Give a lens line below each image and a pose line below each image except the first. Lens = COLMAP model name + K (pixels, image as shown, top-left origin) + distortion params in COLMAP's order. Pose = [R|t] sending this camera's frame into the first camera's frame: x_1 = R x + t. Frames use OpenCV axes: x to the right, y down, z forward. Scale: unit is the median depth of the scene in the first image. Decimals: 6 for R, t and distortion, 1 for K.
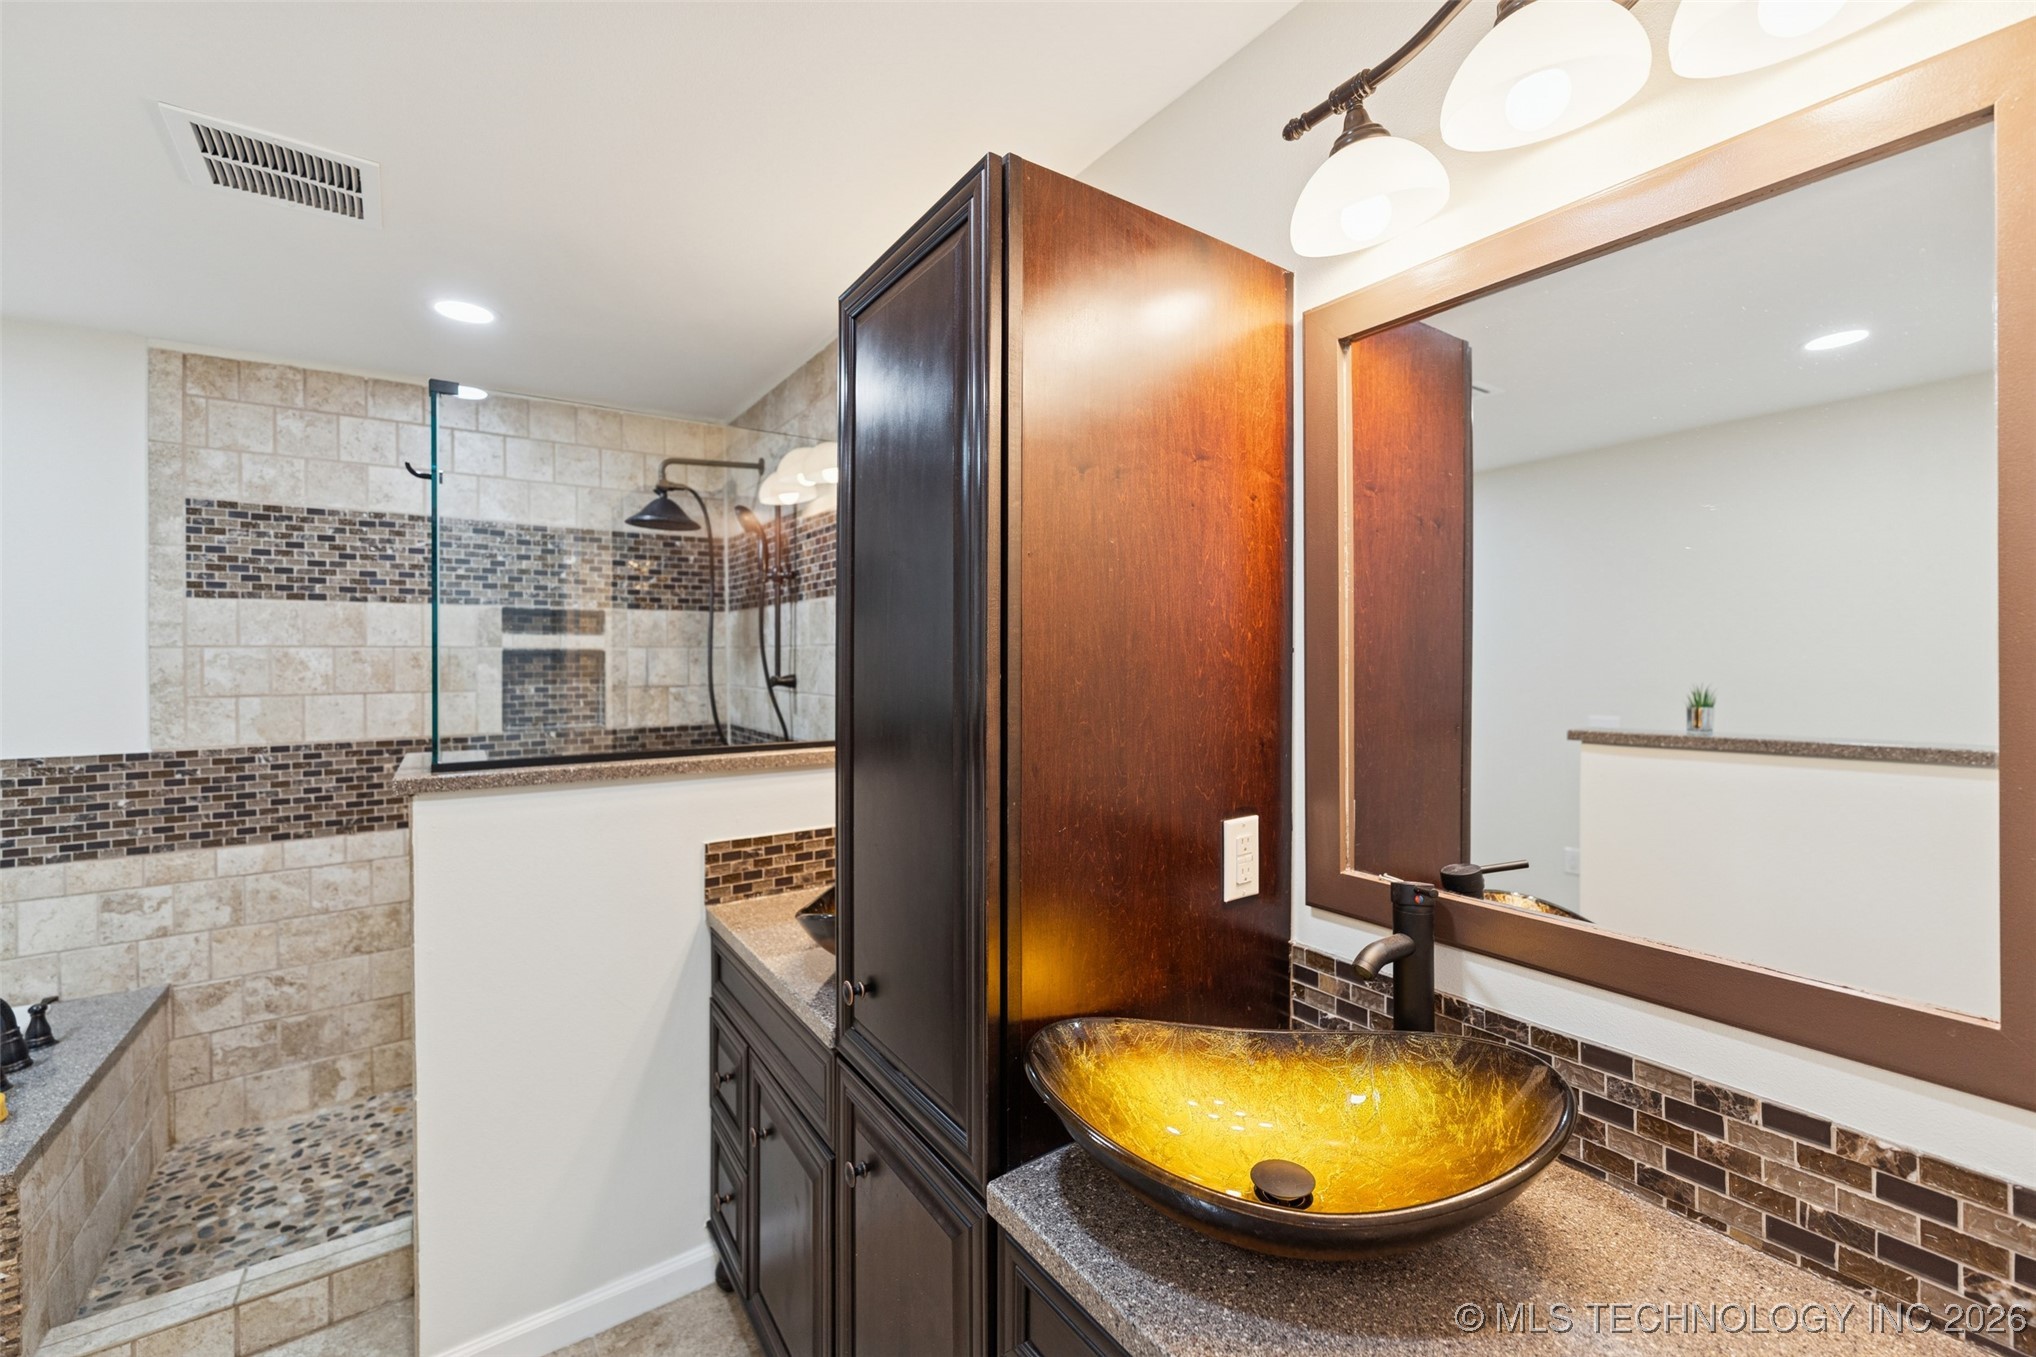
lens RADIAL K [[824.1, 0, 1023.5], [0, 824.1, 661.9], [0, 0, 1]] dist [0.001039, -0.000830]
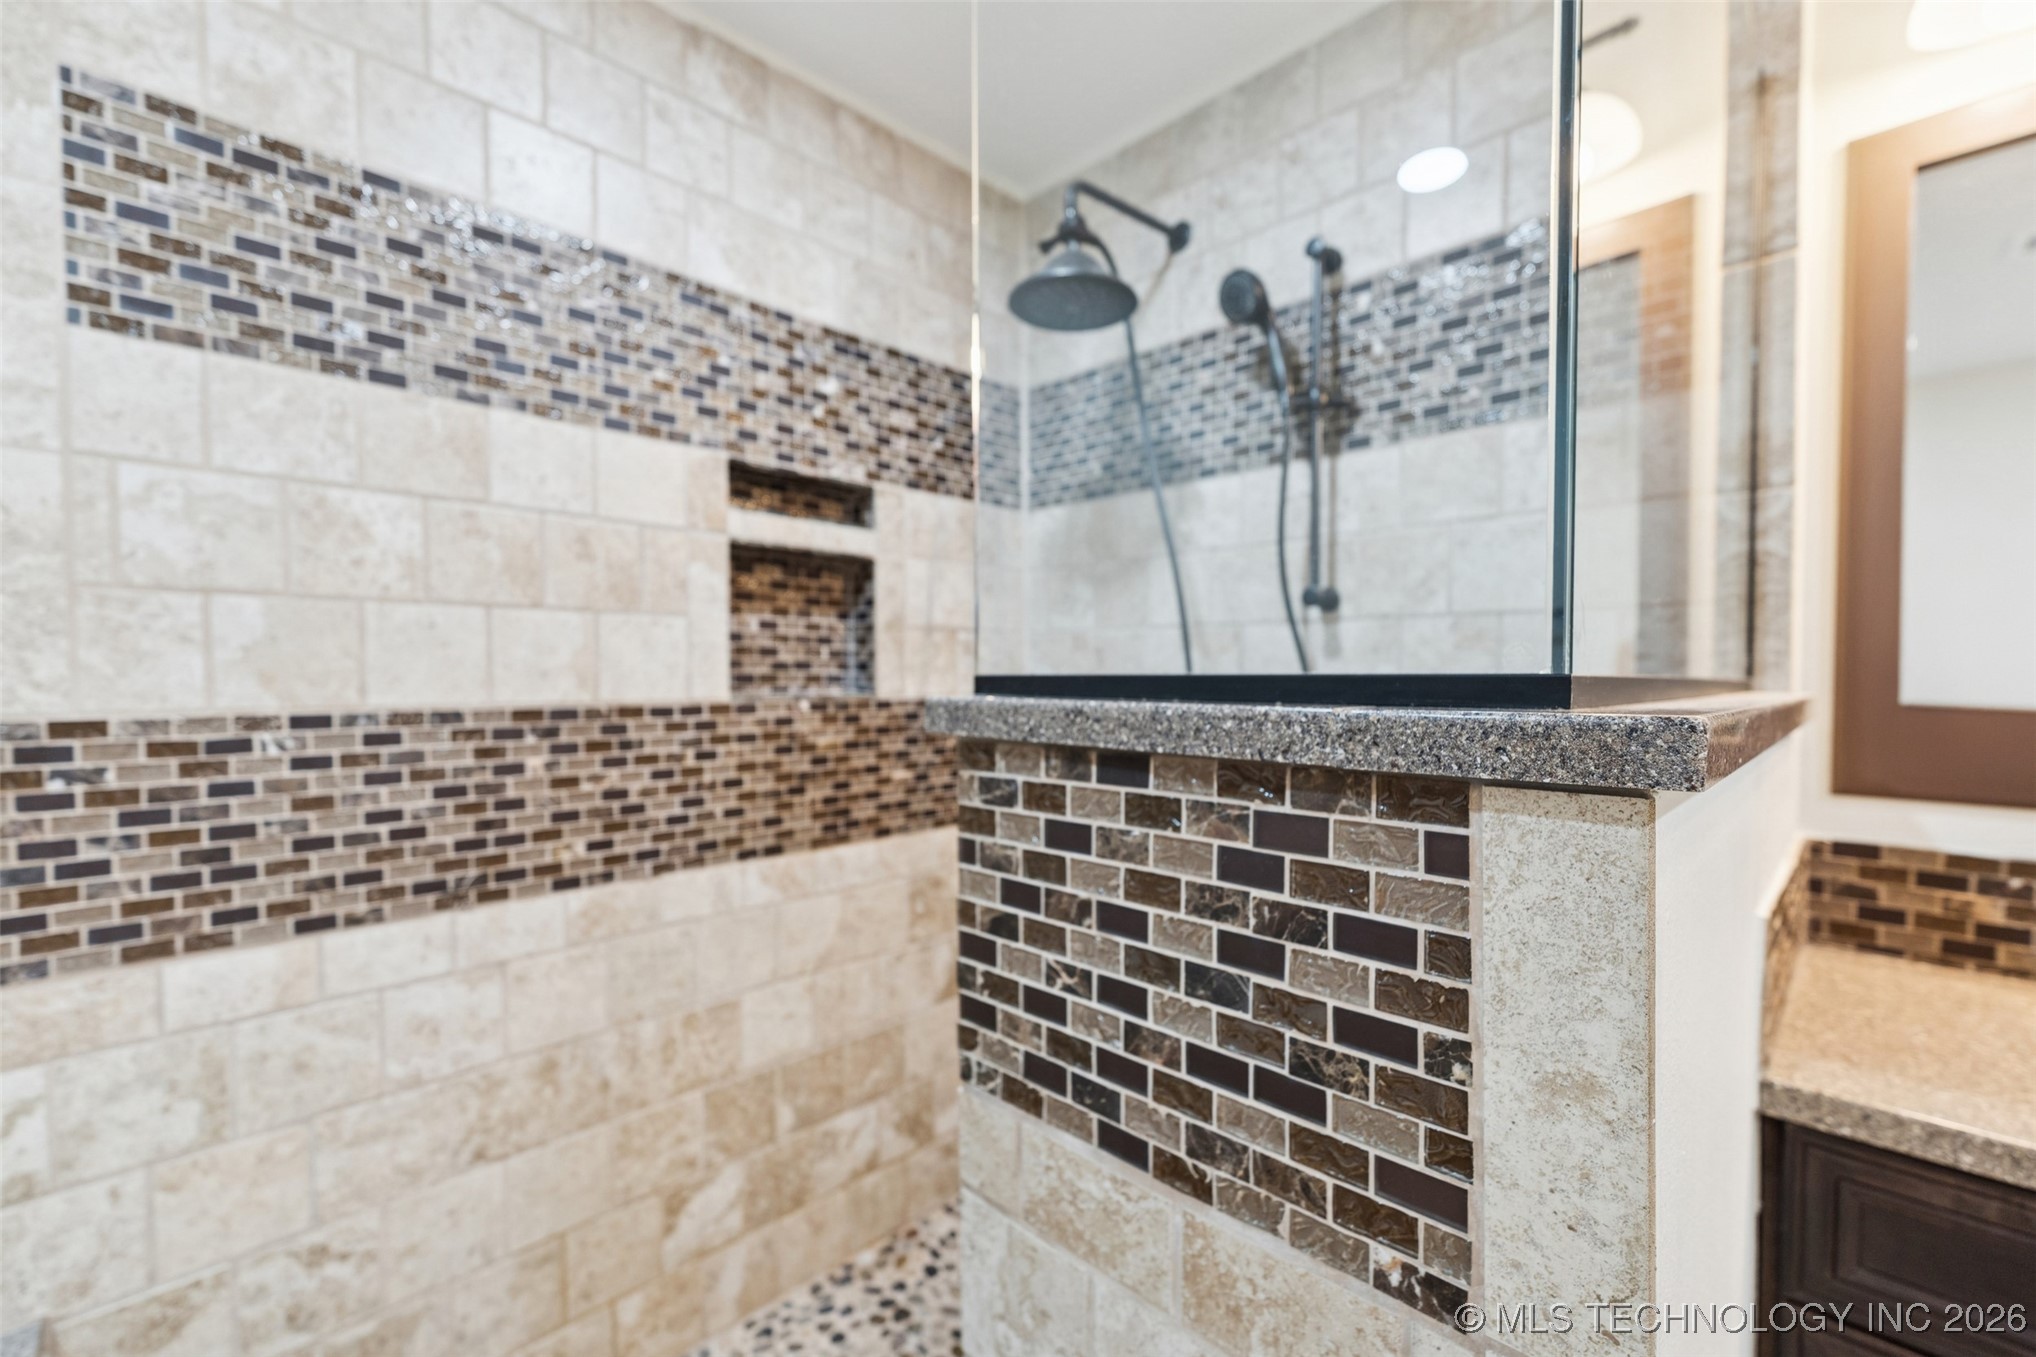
lens RADIAL K [[844.3, 0, 1025.0], [0, 844.3, 700.0], [0, 0, 1]] dist [0.004617, -0.001188]
pose [[0.984455, 0.000699, 0.175638, -0.630054], [-0.004896, 0.999713, 0.023464, 0.084599], [-0.175571, -0.023960, 0.984175, 0.514911]]
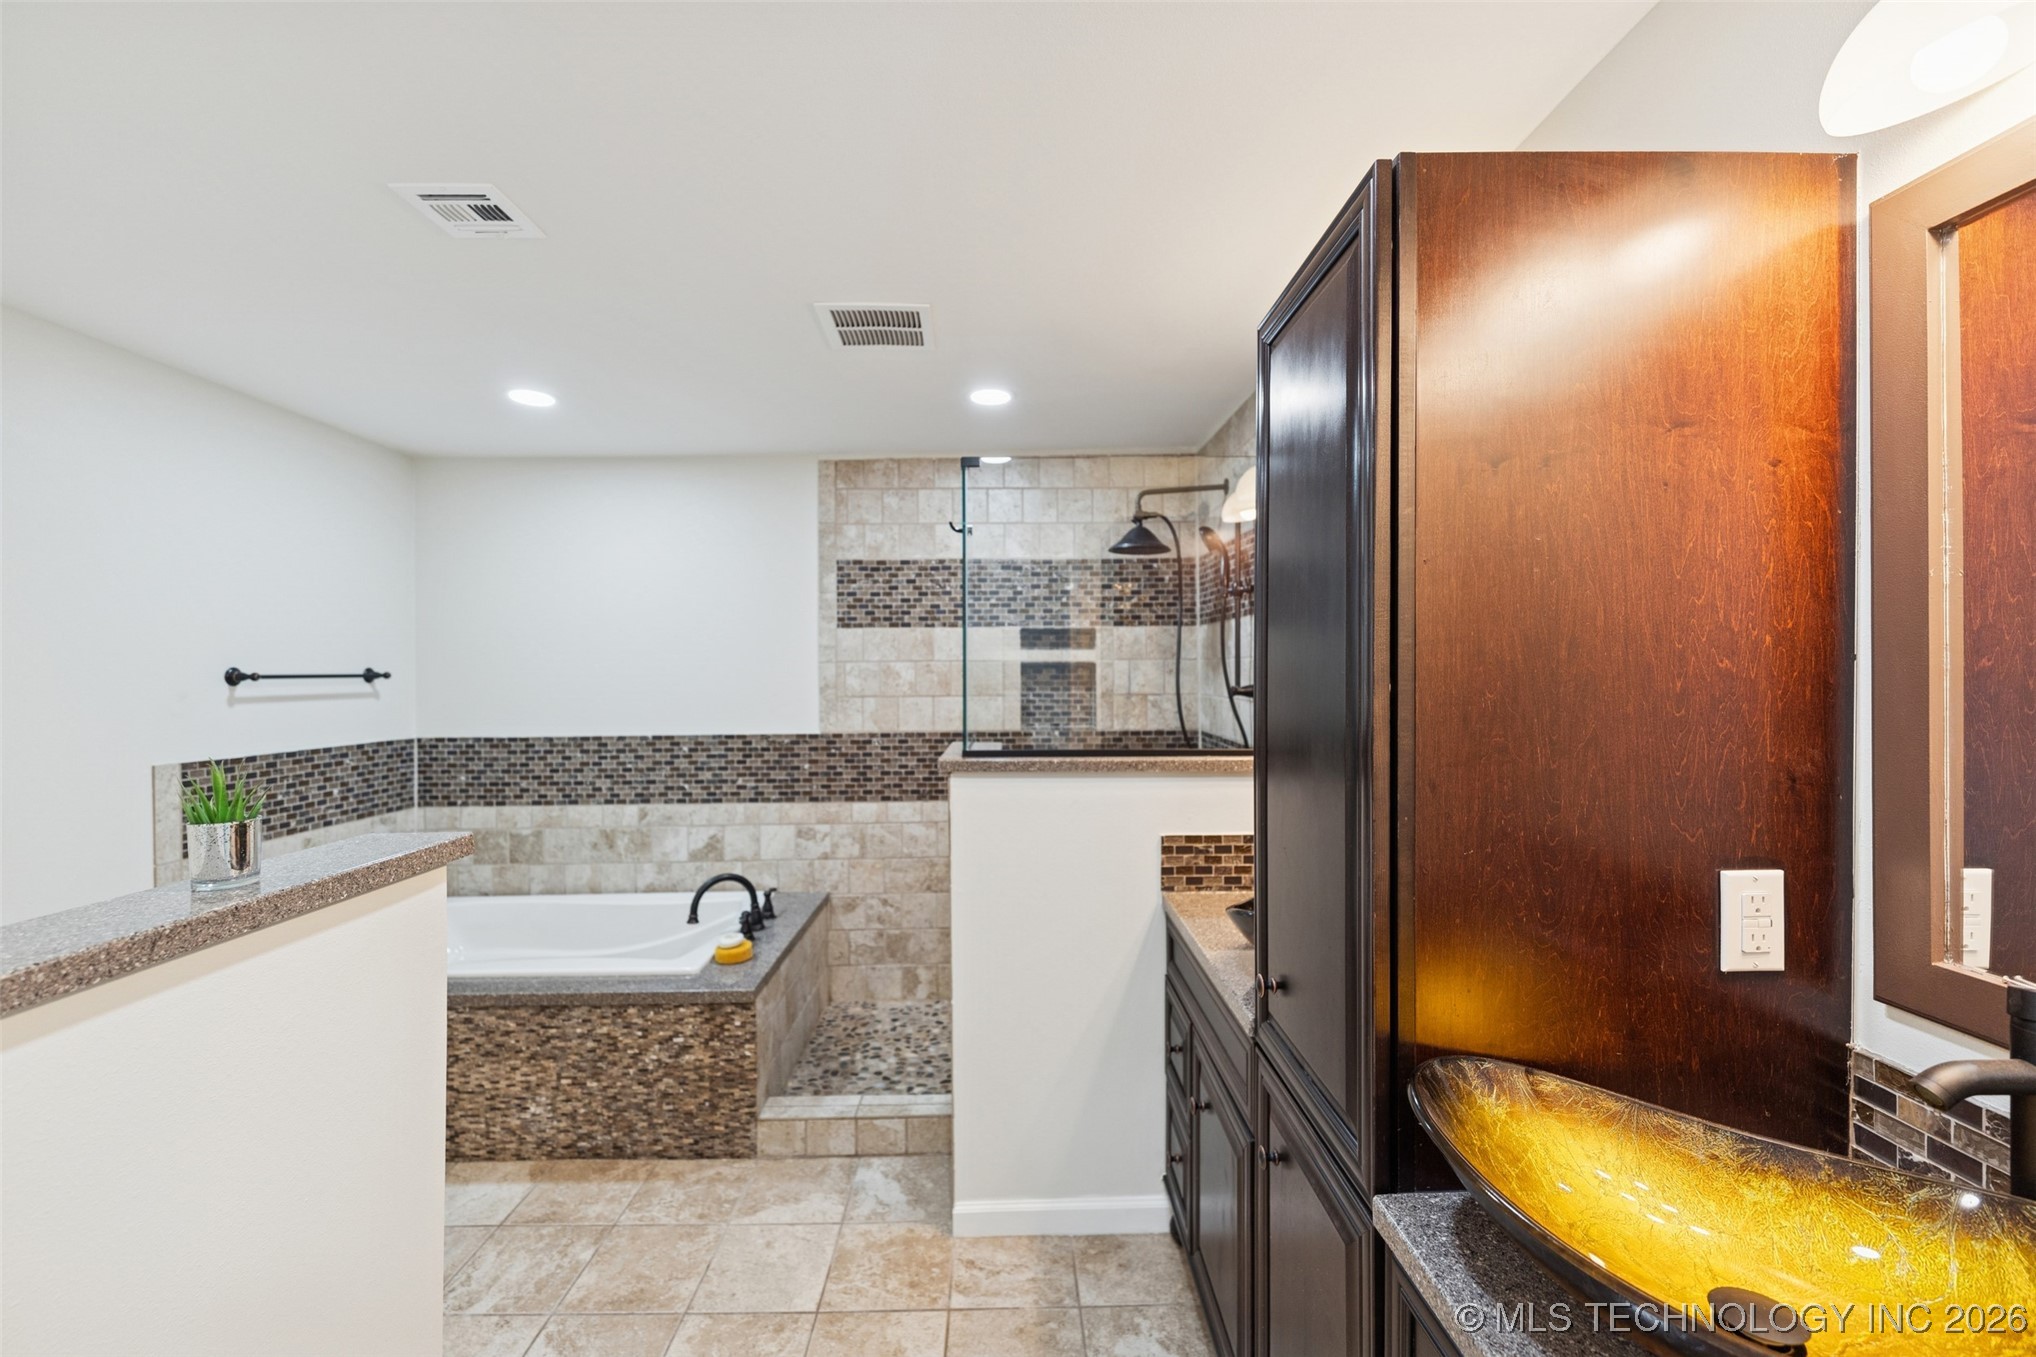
lens RADIAL K [[822.4, 0, 1013.1], [0, 822.4, 673.9], [0, 0, 1]] dist [0.002527, -0.001116]
pose [[0.826600, 0.001027, -0.562789, 0.057507], [-0.000056, 0.999998, 0.001743, -0.000250], [0.562790, -0.001409, 0.826599, -0.025180]]
